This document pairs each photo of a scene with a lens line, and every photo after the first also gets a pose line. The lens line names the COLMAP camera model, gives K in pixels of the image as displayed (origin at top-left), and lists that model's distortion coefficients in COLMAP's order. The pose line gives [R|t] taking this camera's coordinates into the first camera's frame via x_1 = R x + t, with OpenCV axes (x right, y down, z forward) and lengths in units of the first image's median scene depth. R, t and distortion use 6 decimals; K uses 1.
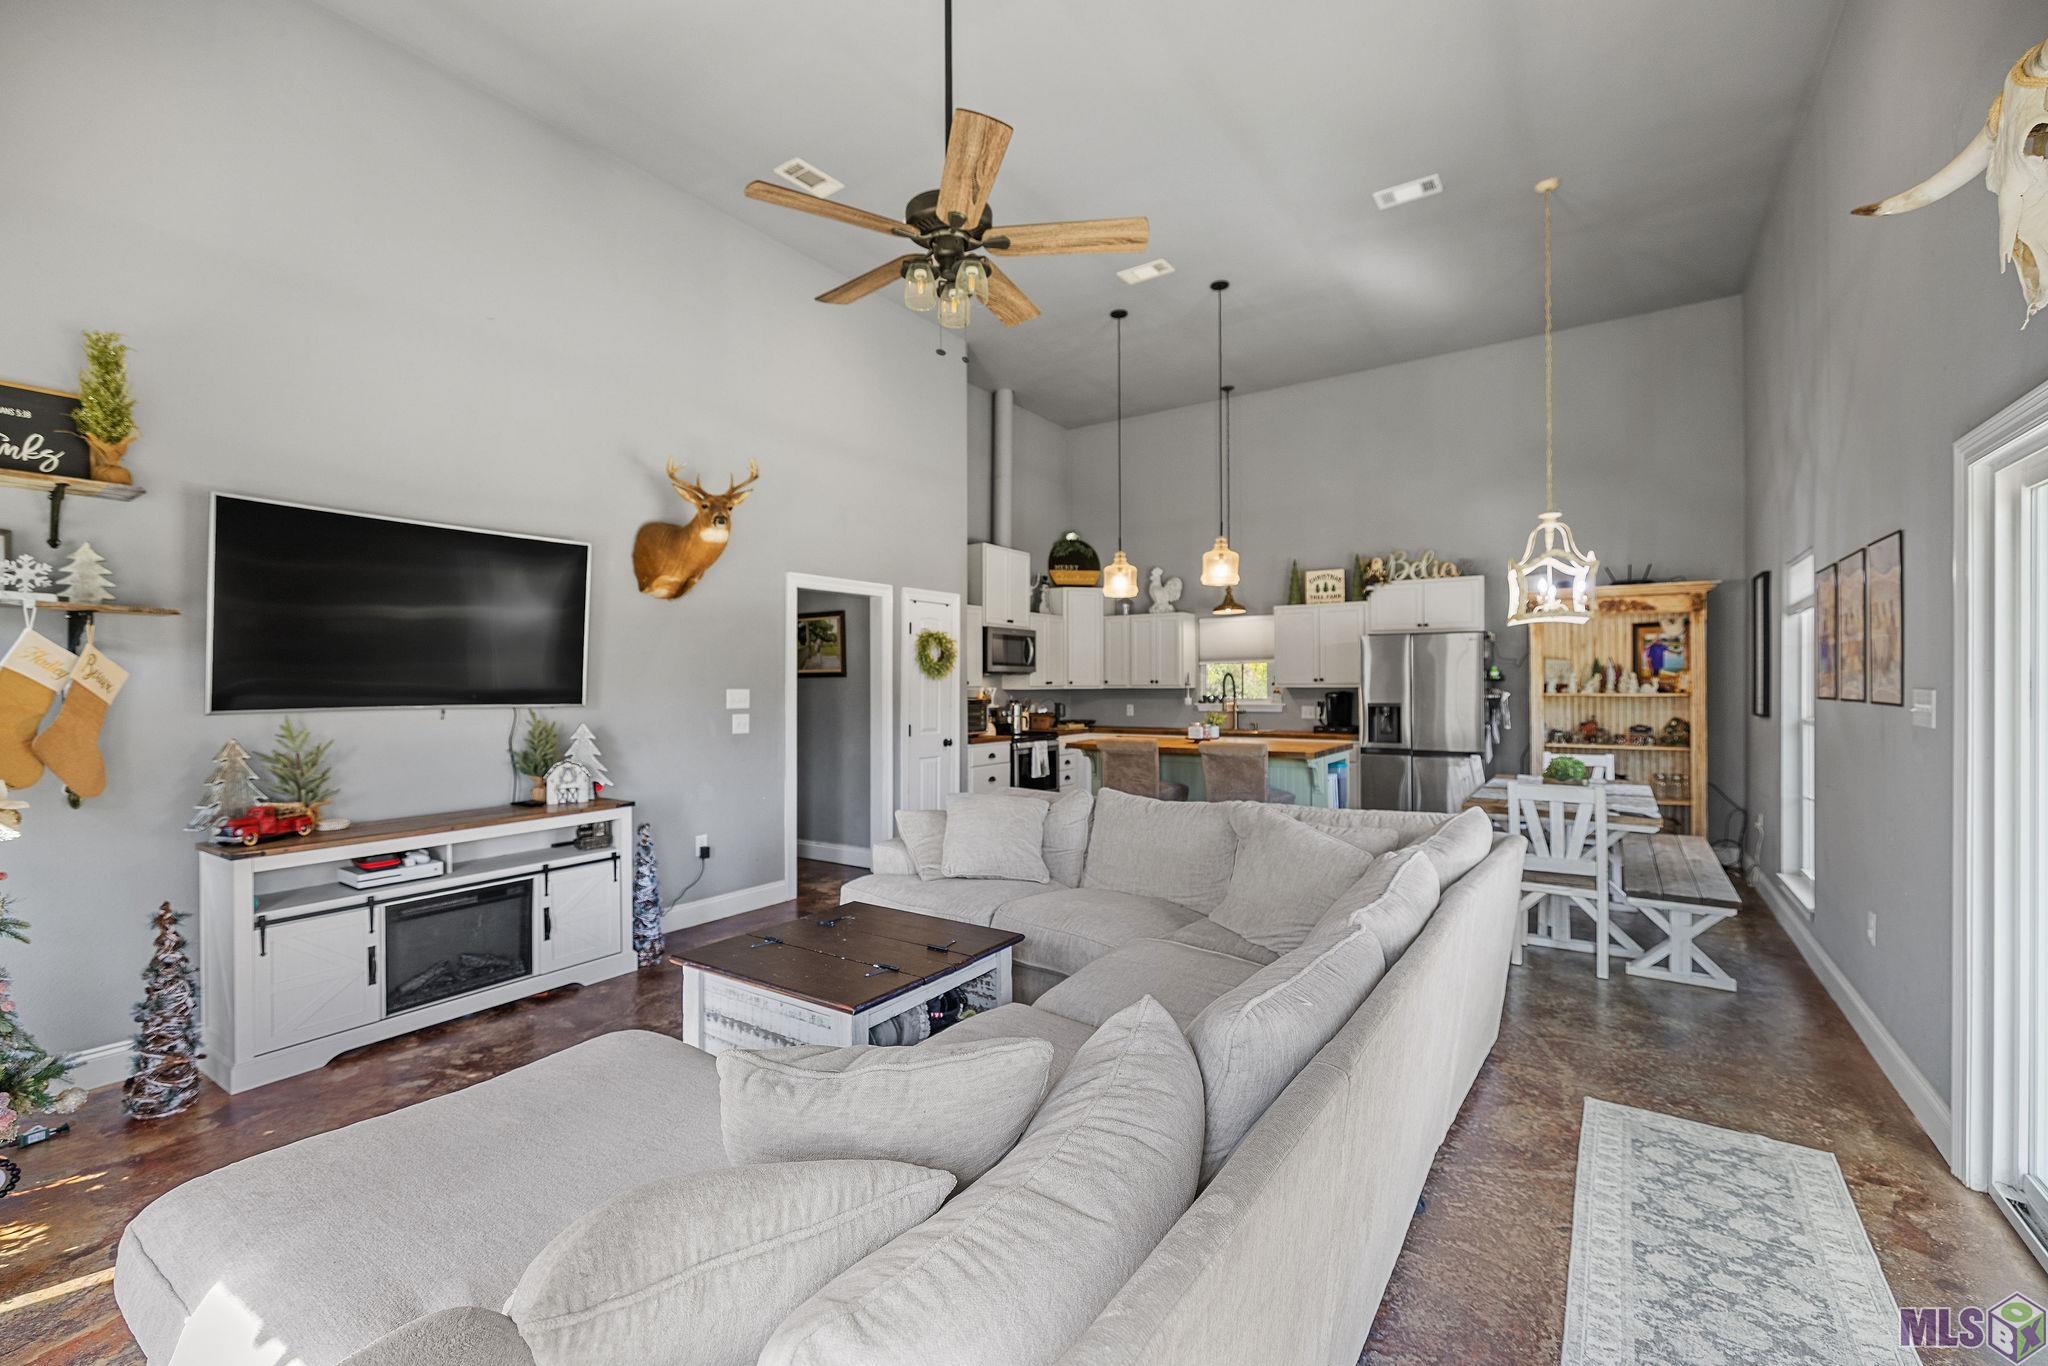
lens RADIAL K [[864.2, 0, 1022.6], [0, 864.2, 688.9], [0, 0, 1]] dist [0.002331, 0.000326]
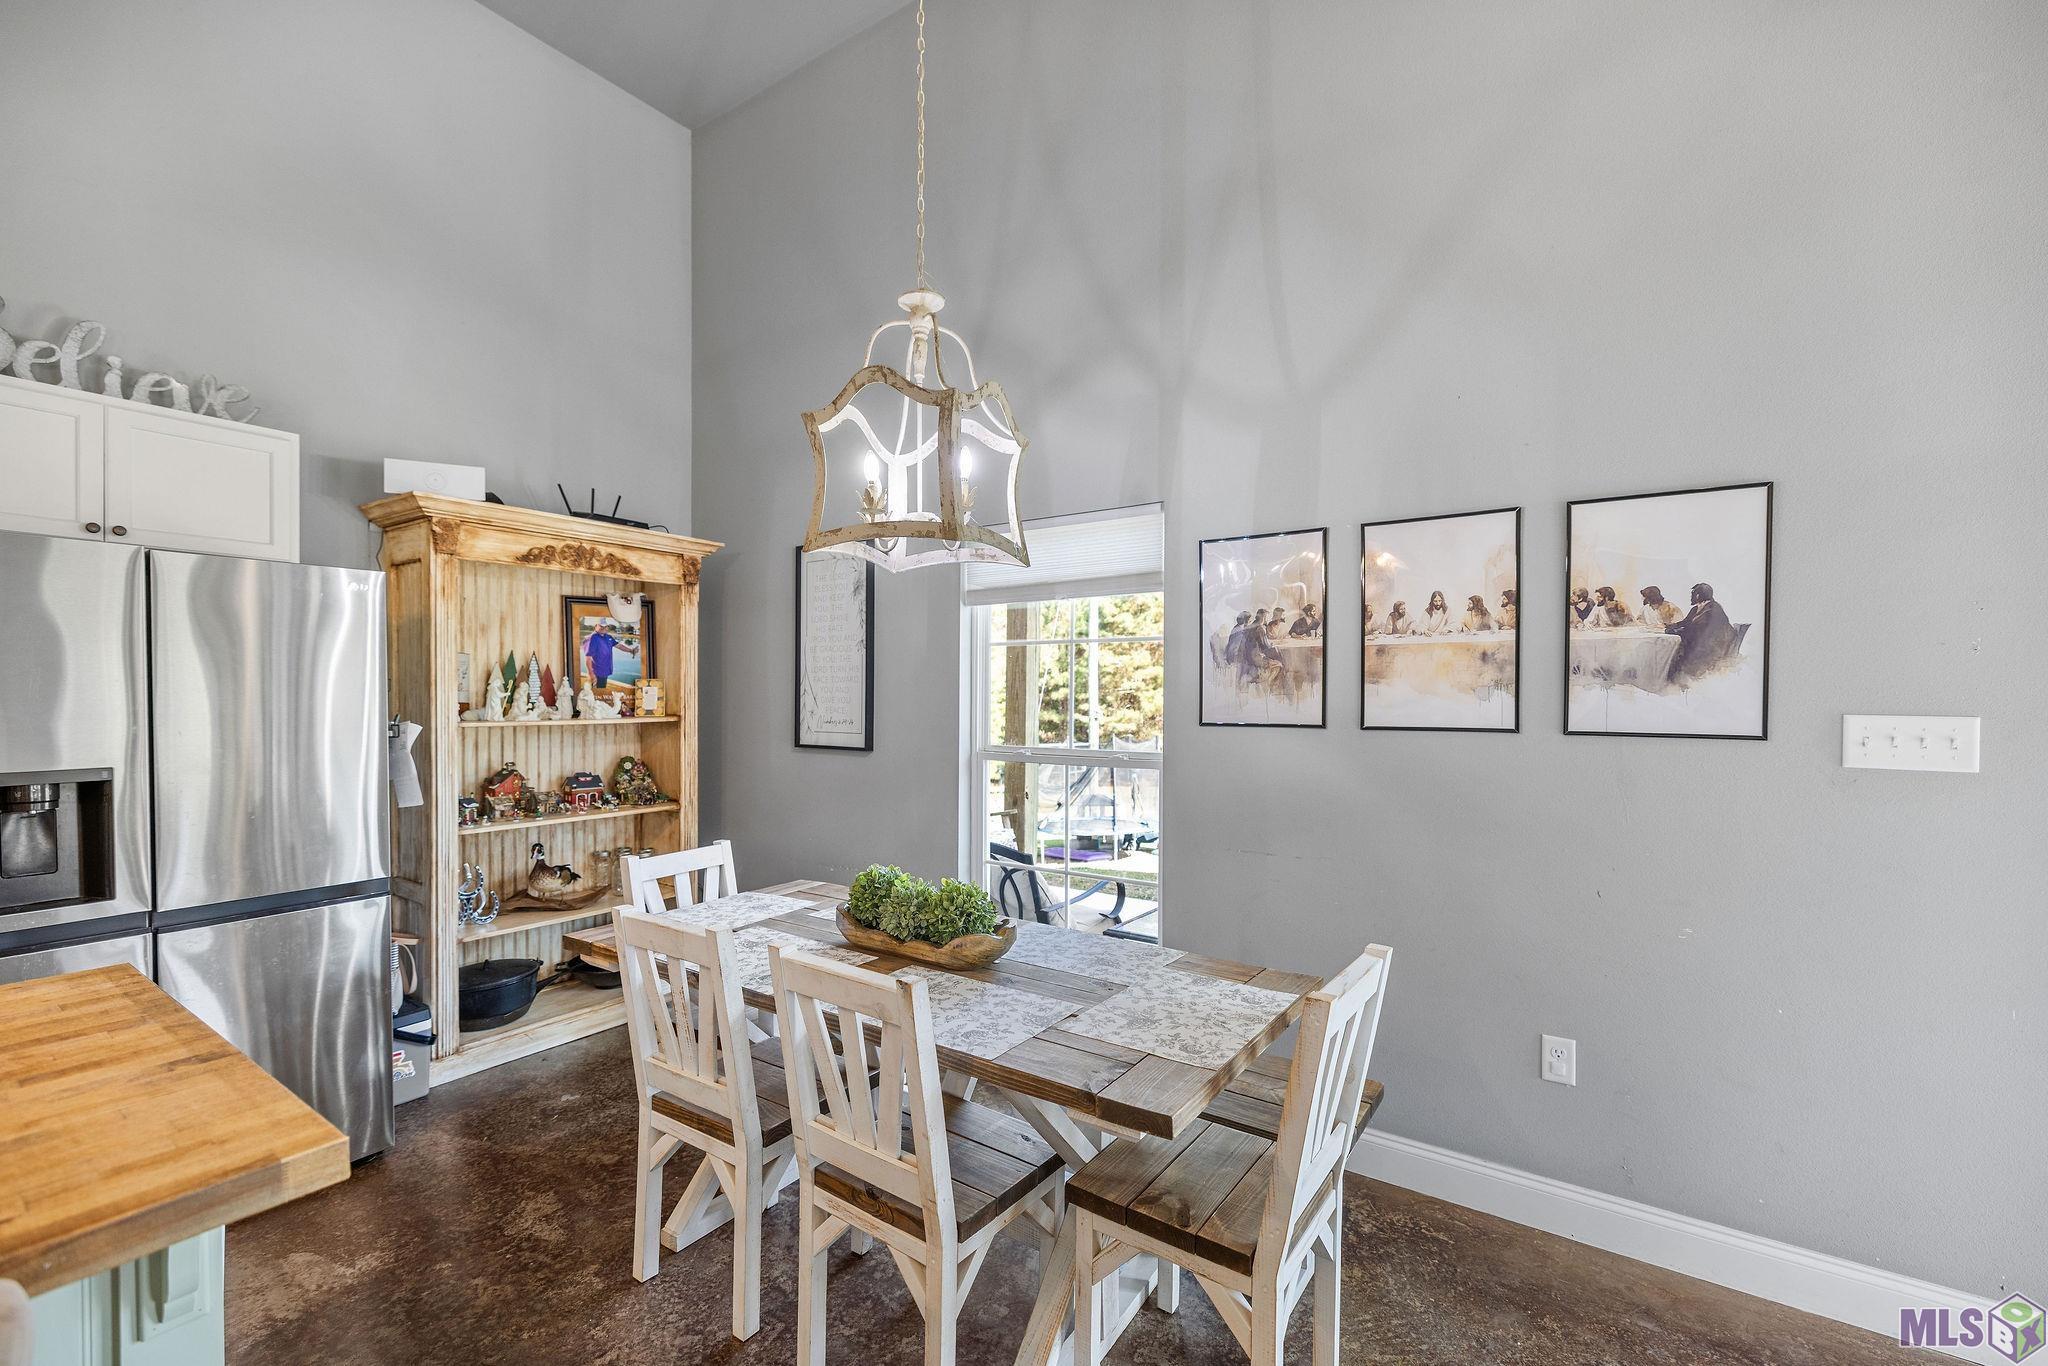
lens RADIAL K [[872.7, 0, 1025.2], [0, 872.7, 708.0], [0, 0, 1]] dist [-0.000949, -0.000256]
pose [[0.008504, -0.012439, 0.999886, 0.117139], [0.004512, 0.999913, 0.012401, -0.006313], [-0.999954, 0.004406, 0.008559, 0.602597]]
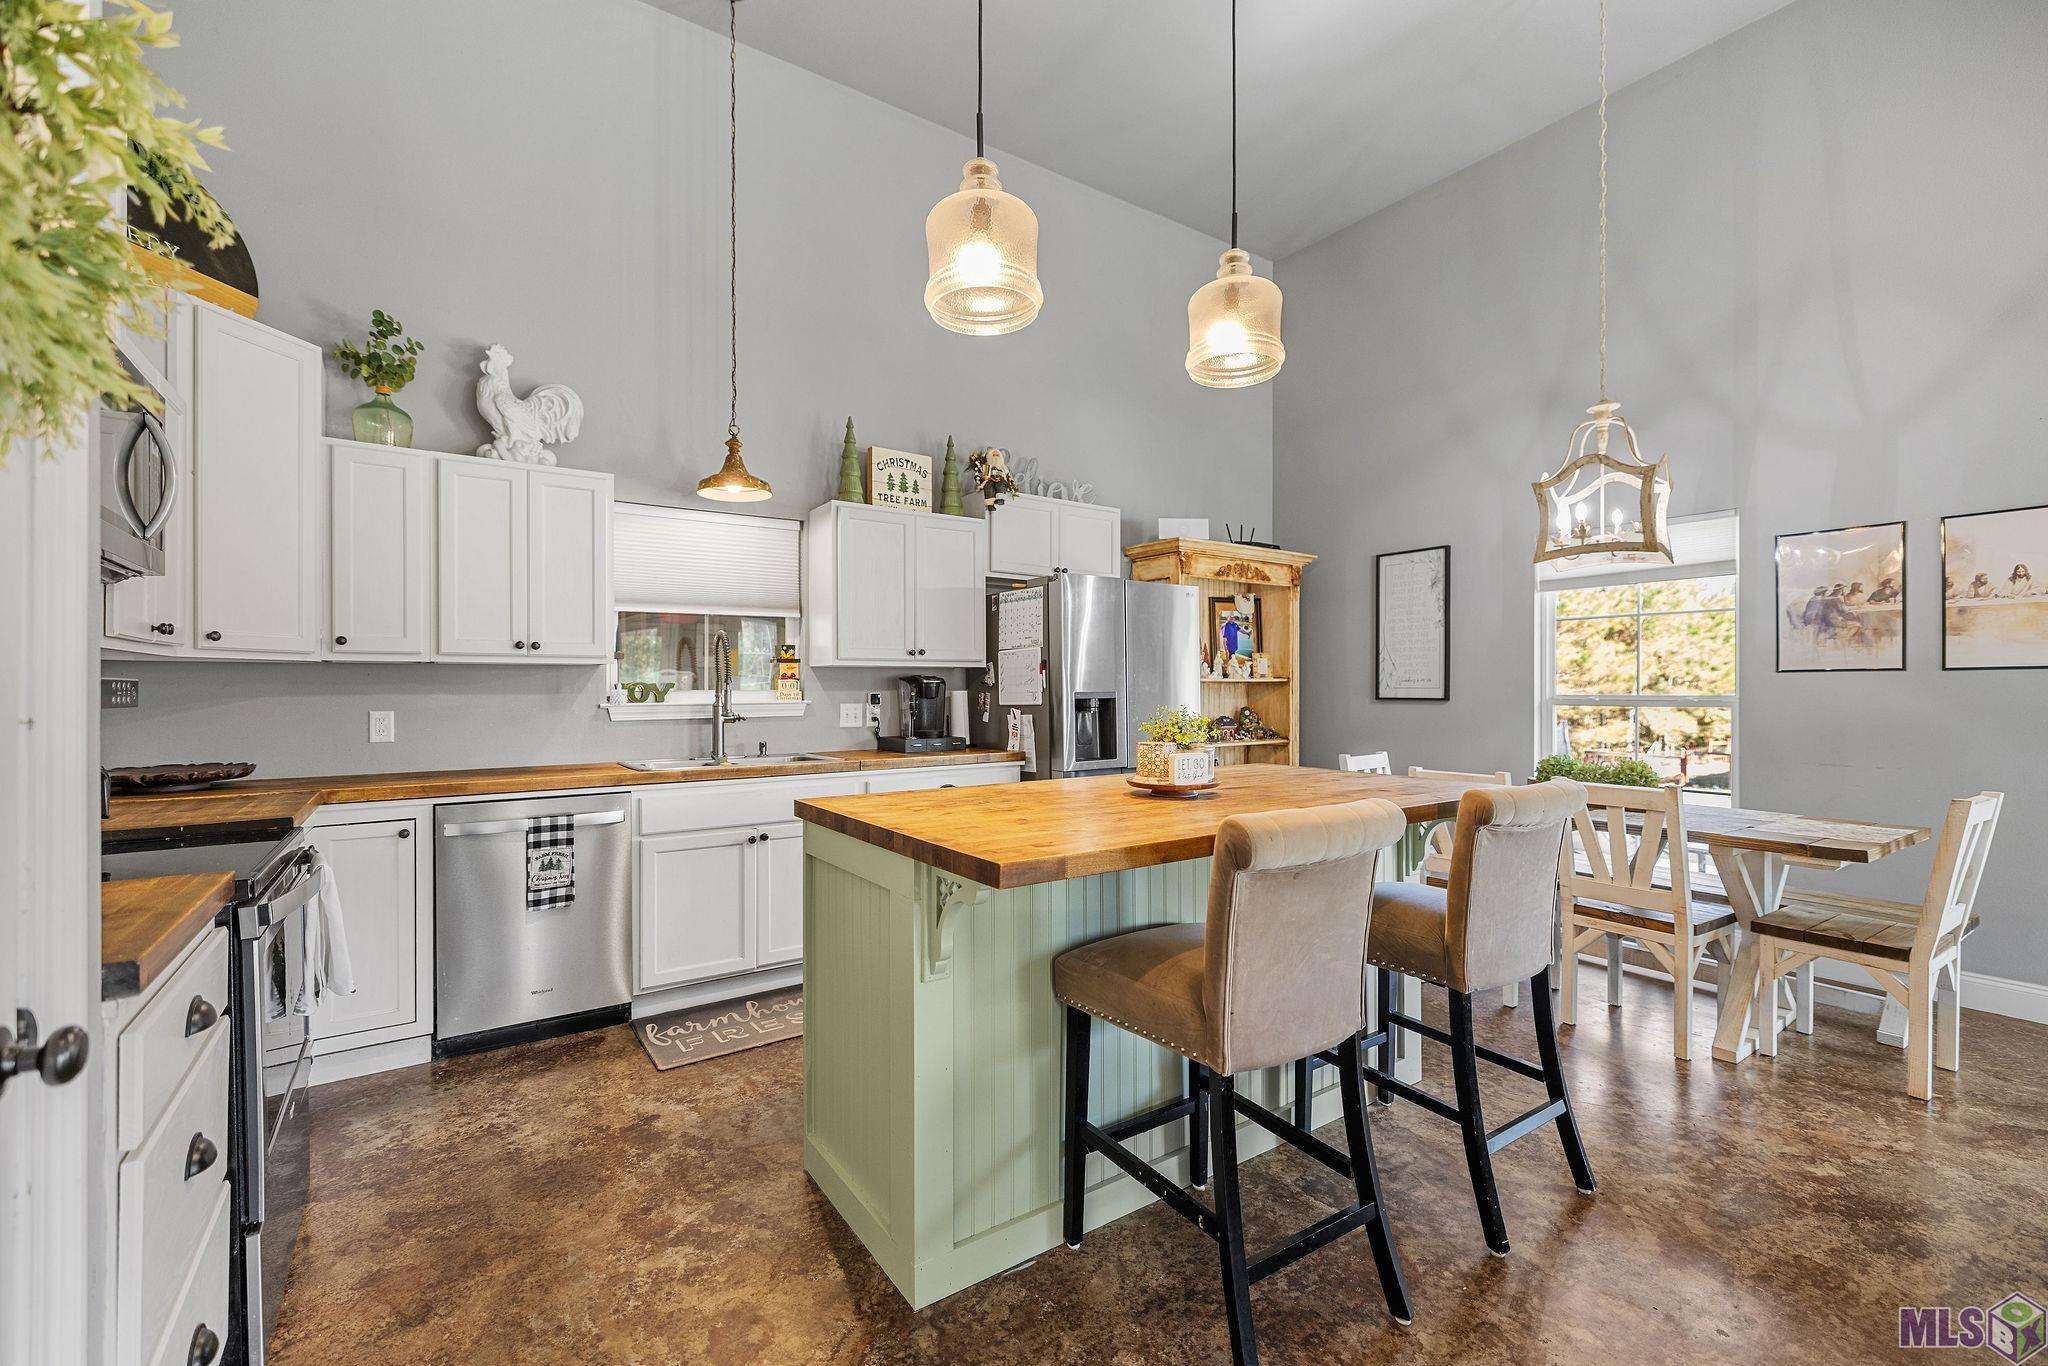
lens RADIAL K [[864.2, 0, 1022.6], [0, 864.2, 688.9], [0, 0, 1]] dist [0.002331, 0.000326]
pose [[0.365698, 0.002194, 0.930731, -0.129240], [0.006074, 0.999970, -0.004744, 0.015041], [-0.930714, 0.007388, 0.365674, 0.750565]]
